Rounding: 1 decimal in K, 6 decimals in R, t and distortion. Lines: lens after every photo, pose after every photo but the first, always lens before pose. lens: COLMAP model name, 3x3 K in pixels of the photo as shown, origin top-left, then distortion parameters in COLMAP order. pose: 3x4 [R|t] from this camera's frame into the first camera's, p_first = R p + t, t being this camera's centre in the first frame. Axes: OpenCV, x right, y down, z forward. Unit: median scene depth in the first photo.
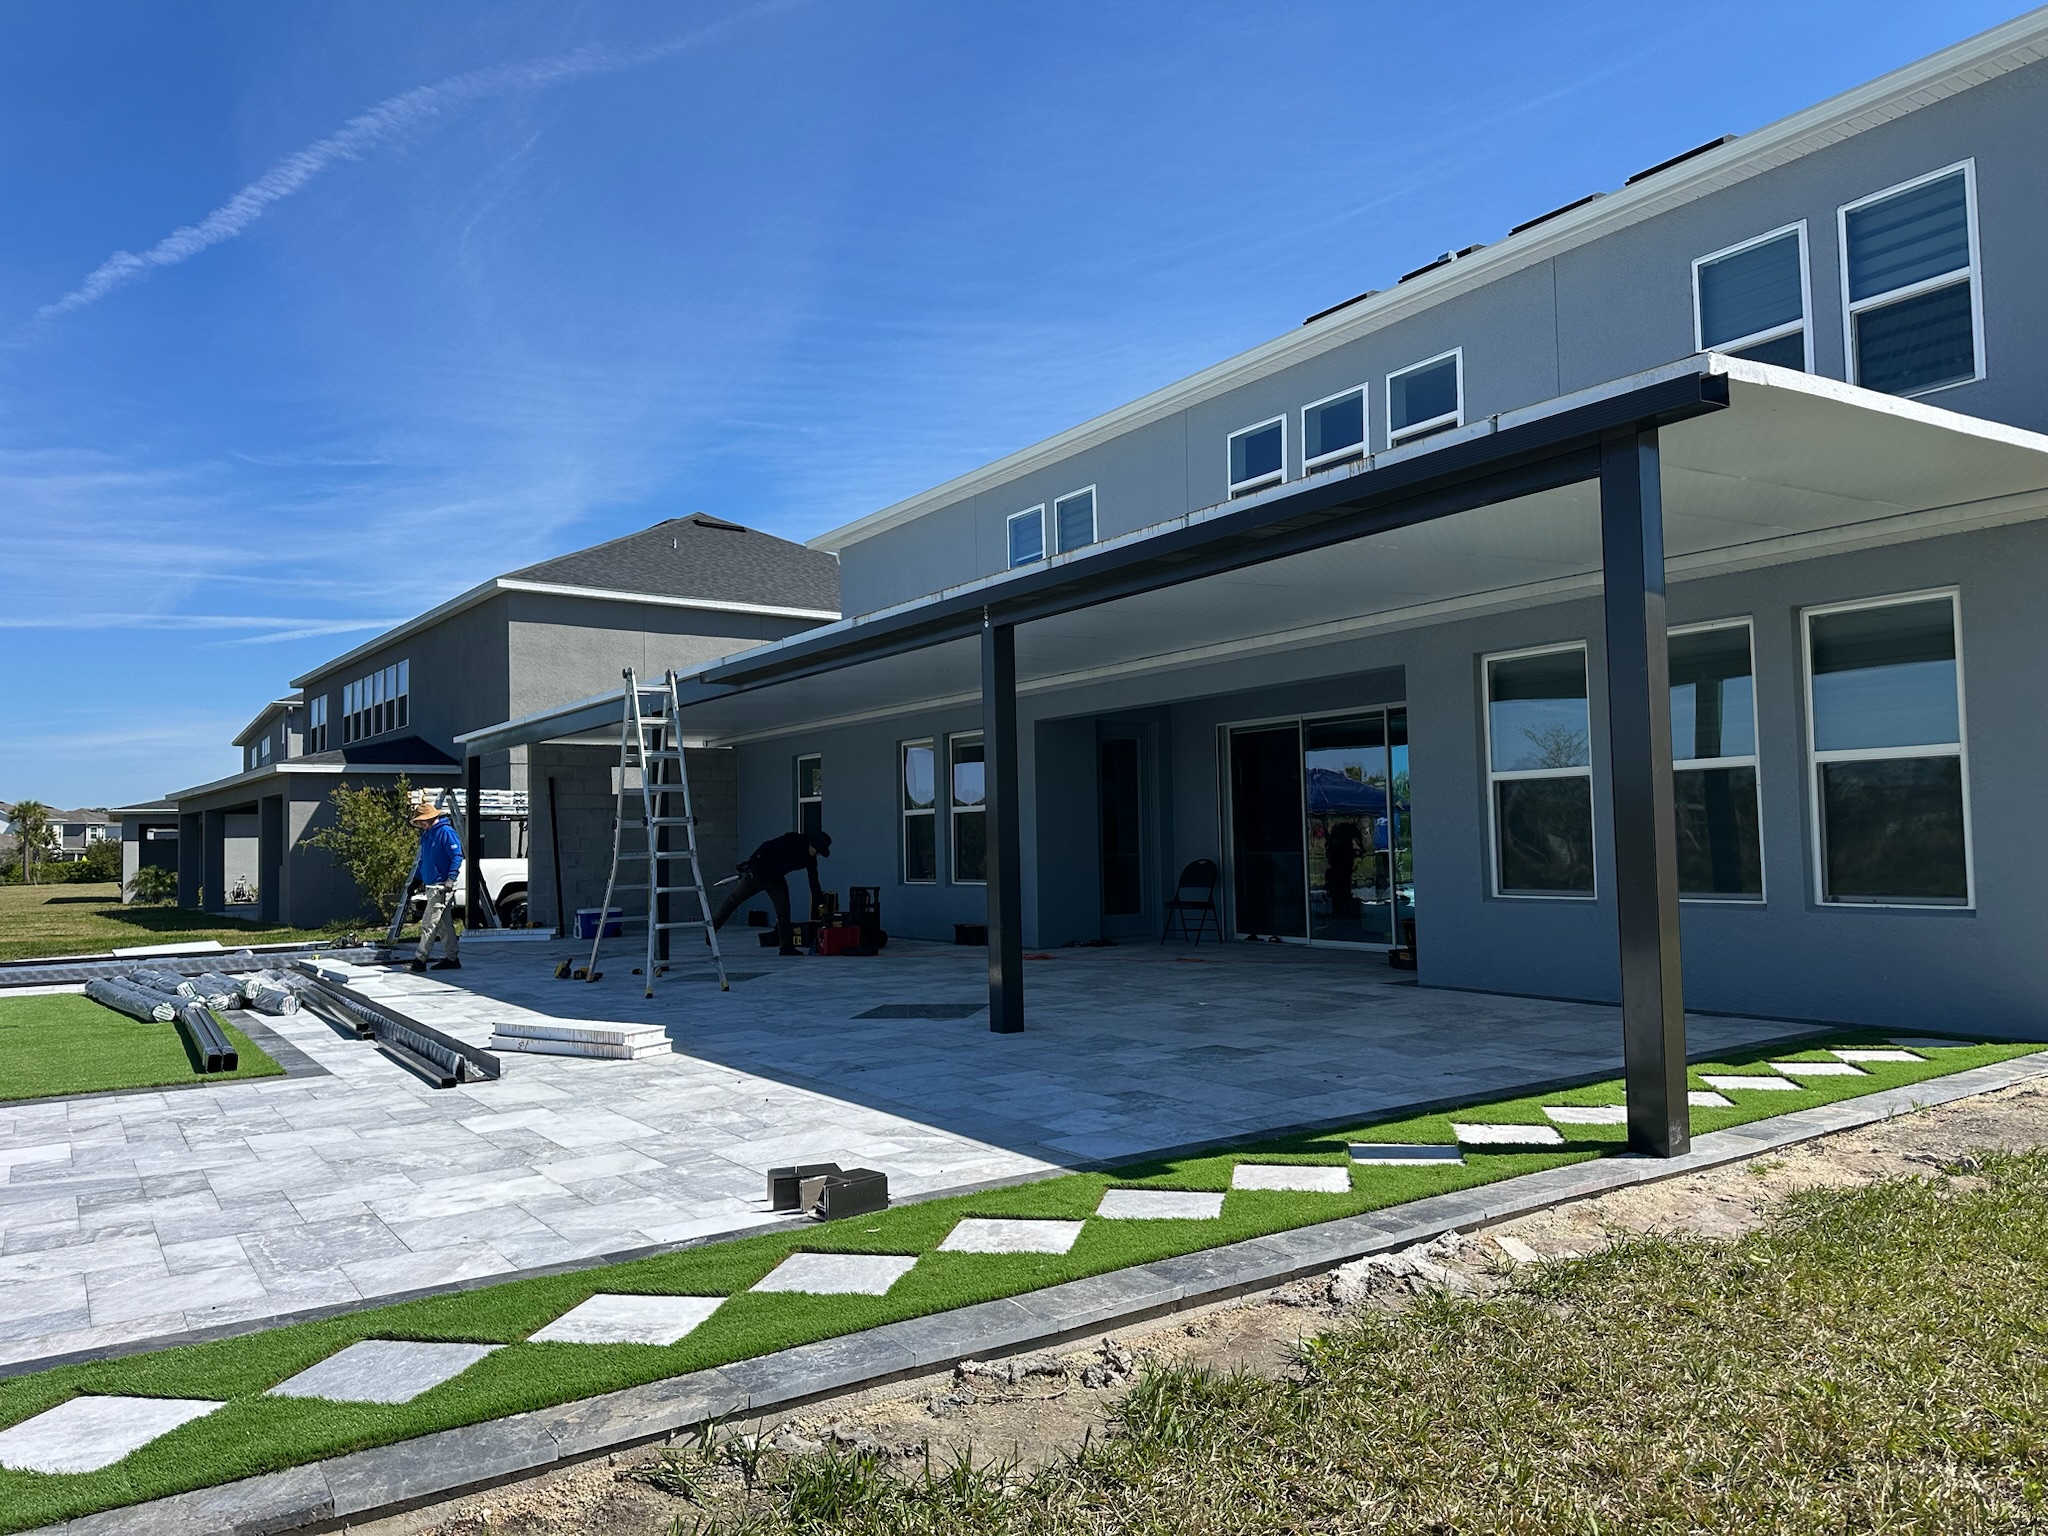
lens RADIAL K [[1412.8, 0, 1069.9], [0, 1412.8, 768.1], [0, 0, 1]] dist [0.130897, -0.106705]
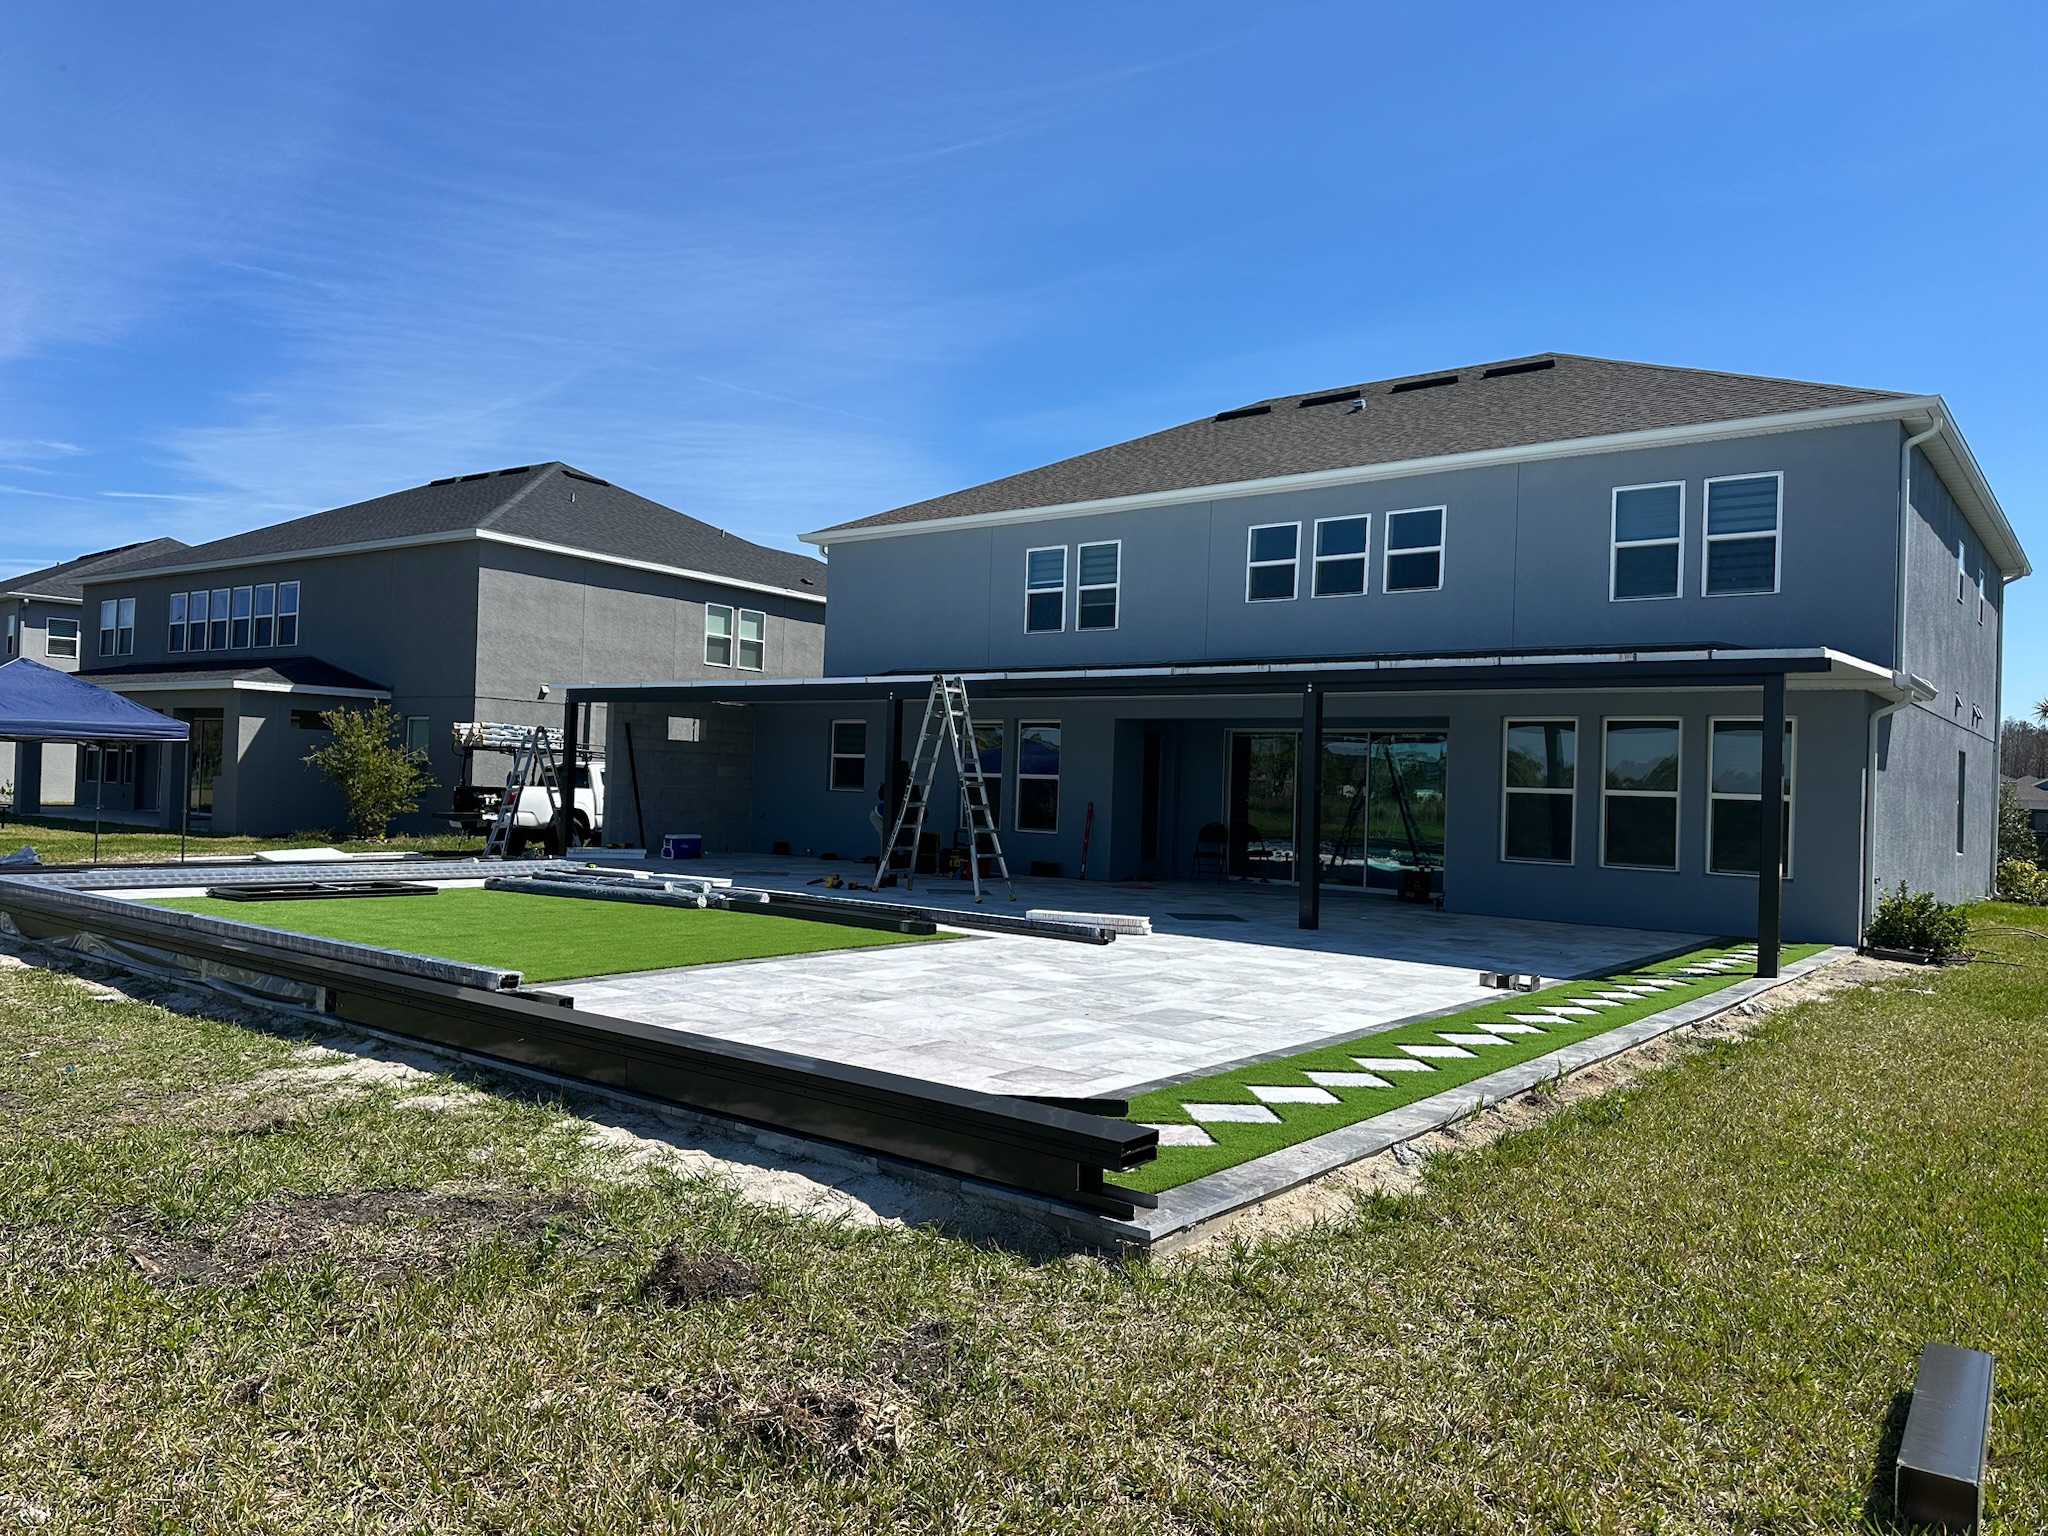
lens RADIAL K [[1438.3, 0, 1024.0], [0, 1438.3, 768.0], [0, 0, 1]] dist [0.070761, -0.050065]
pose [[0.960036, 0.057815, 0.273841, -0.495169], [-0.069336, 0.997061, 0.032573, -0.024597], [-0.271153, -0.050258, 0.961223, -0.331538]]
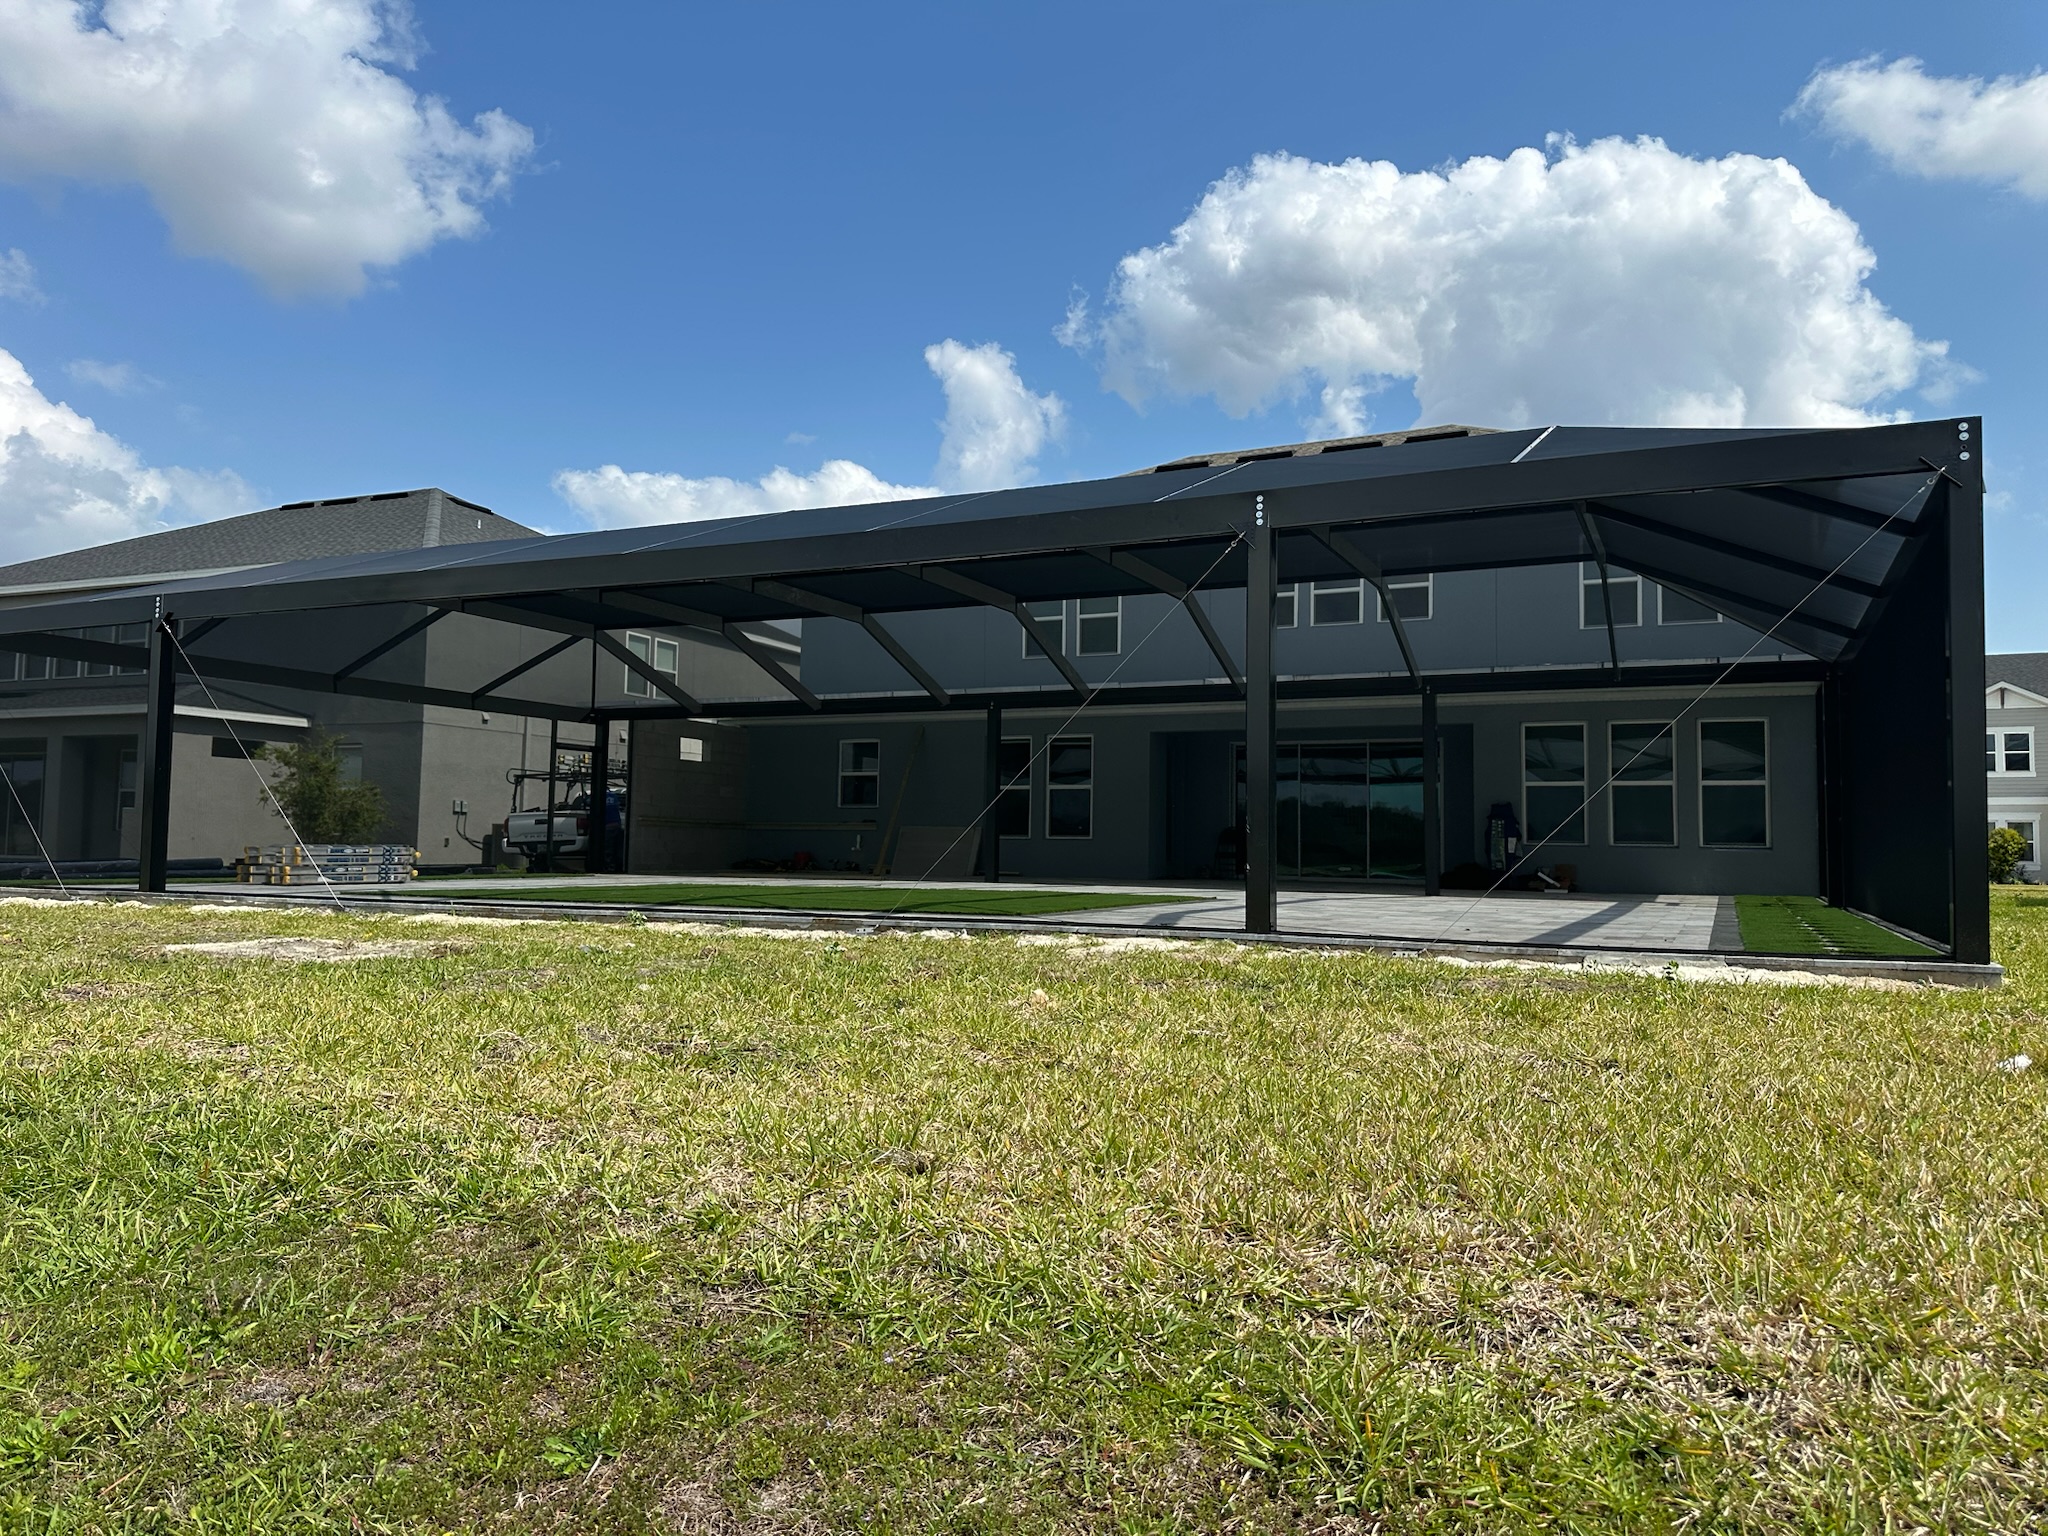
lens RADIAL K [[1465.3, 0, 1034.8], [0, 1465.3, 758.0], [0, 0, 1]] dist [0.006029, -0.008259]
pose [[0.870008, 0.067763, 0.488359, -0.899598], [-0.059311, 0.997701, -0.032777, 0.054501], [-0.489457, -0.000449, 0.872027, -0.308088]]
